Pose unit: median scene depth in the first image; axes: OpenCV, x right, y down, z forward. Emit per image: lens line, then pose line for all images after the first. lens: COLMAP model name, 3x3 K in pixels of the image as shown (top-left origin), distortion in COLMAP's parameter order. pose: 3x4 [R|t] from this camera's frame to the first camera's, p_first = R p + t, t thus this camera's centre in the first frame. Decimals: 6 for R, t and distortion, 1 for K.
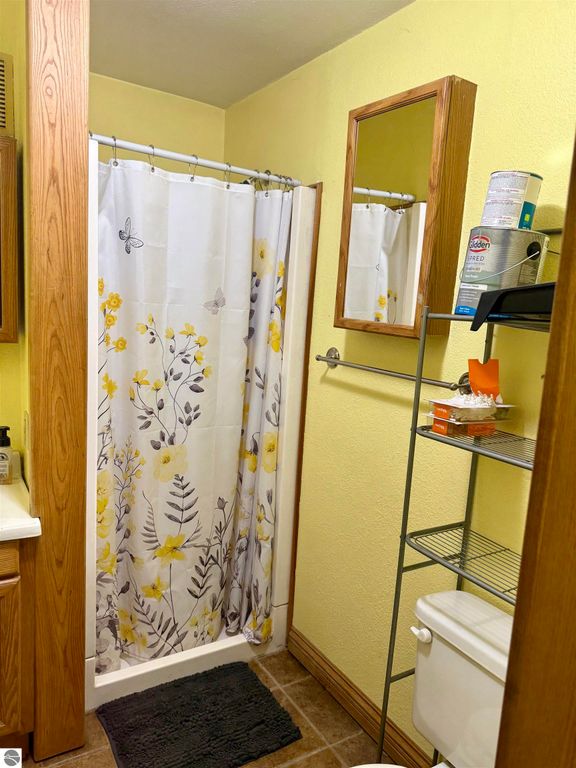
lens RADIAL K [[543.1, 0, 290.0], [0, 543.1, 385.3], [0, 0, 1]] dist [0.035412, -0.045174]
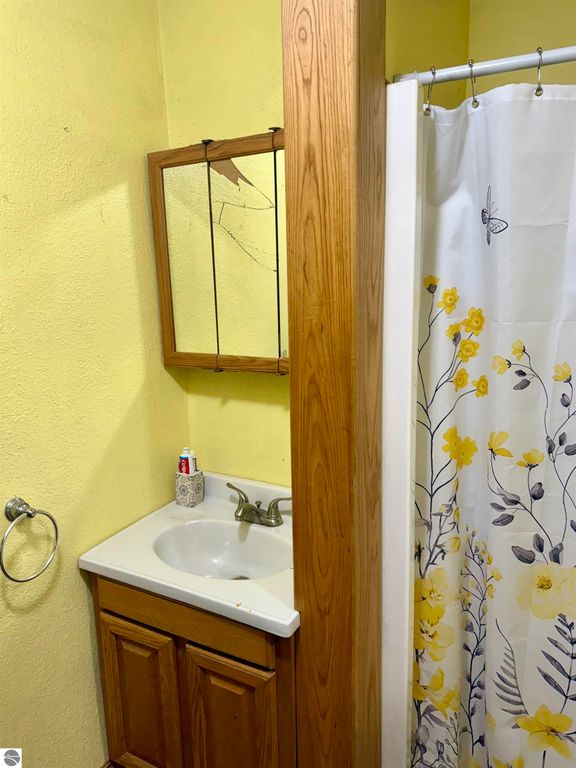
lens RADIAL K [[543.1, 0, 287.1], [0, 543.1, 388.0], [0, 0, 1]] dist [0.035412, -0.045174]
pose [[0.487264, 0.091094, -0.868491, 0.141283], [-0.073093, 0.995309, 0.063387, -0.097800], [0.870190, 0.032595, 0.491636, 0.480693]]
